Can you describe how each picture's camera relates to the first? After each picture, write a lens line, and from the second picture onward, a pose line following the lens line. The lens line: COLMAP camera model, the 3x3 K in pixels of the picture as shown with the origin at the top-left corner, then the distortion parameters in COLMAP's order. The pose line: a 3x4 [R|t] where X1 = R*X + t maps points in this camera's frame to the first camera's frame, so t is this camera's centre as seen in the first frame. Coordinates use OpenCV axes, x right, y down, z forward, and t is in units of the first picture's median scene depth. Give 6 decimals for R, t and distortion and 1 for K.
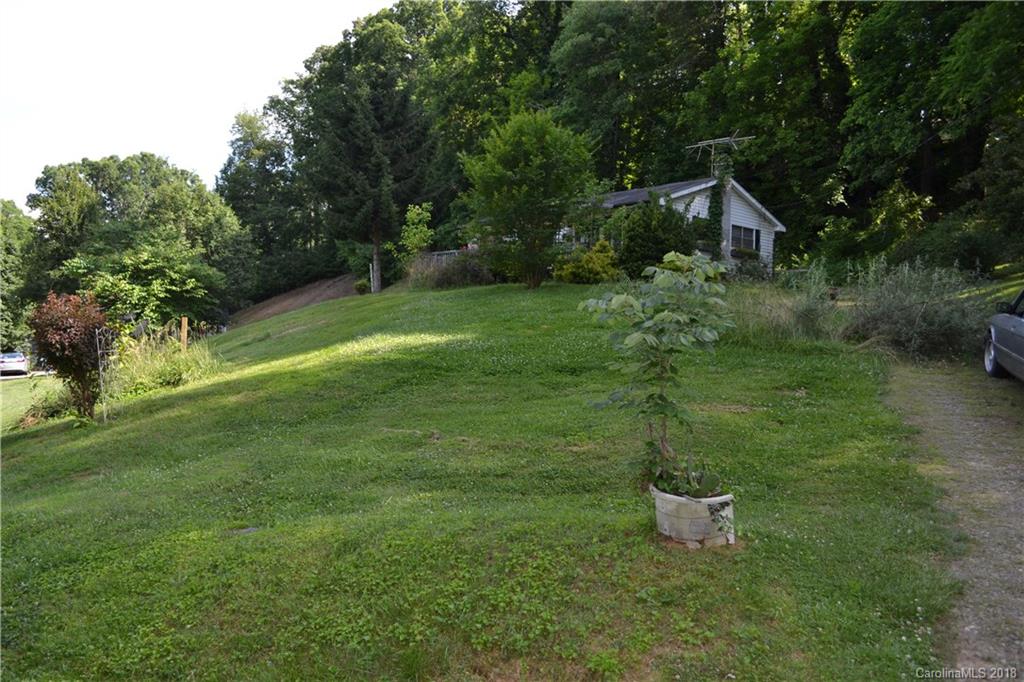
lens RADIAL K [[822.0, 0, 507.4], [0, 822.0, 337.0], [0, 0, 1]] dist [-0.081375, 0.008110]
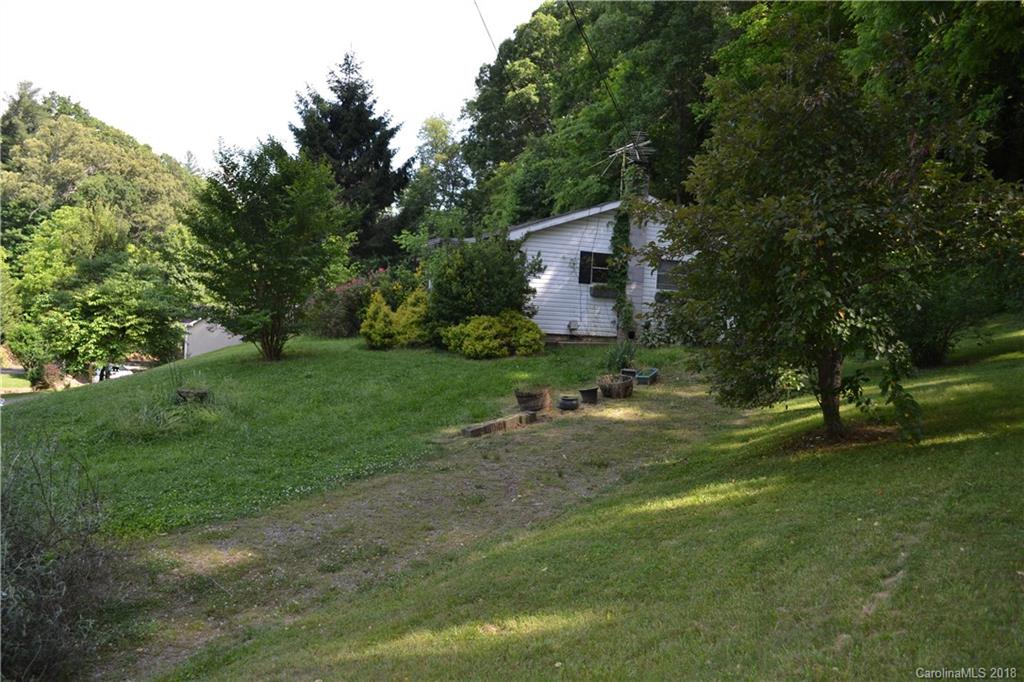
lens RADIAL K [[822.0, 0, 516.0], [0, 822.0, 342.5], [0, 0, 1]] dist [-0.081375, 0.008110]
pose [[0.942506, 0.026625, -0.333126, 0.399485], [-0.020330, 0.999543, 0.022369, -0.075238], [0.333569, -0.014310, 0.942617, 0.252807]]
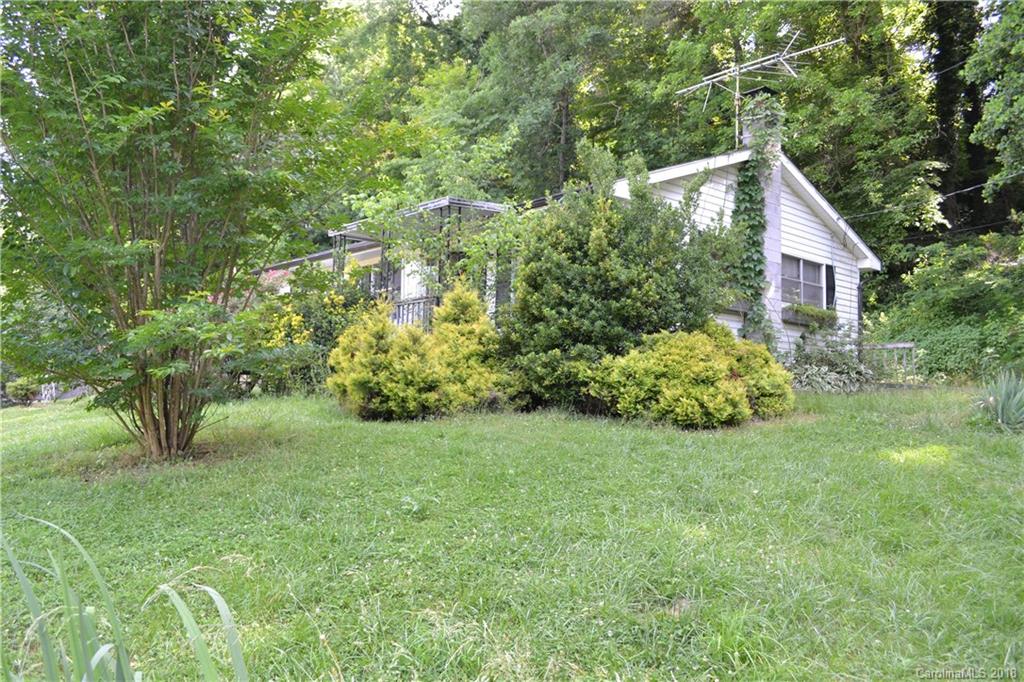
lens RADIAL K [[822.0, 0, 511.3], [0, 822.0, 347.4], [0, 0, 1]] dist [-0.081375, 0.008110]
pose [[0.999580, -0.010873, 0.026858, 0.110807], [0.012376, 0.998330, -0.056427, -0.061071], [-0.026199, 0.056736, 0.998045, 0.548865]]
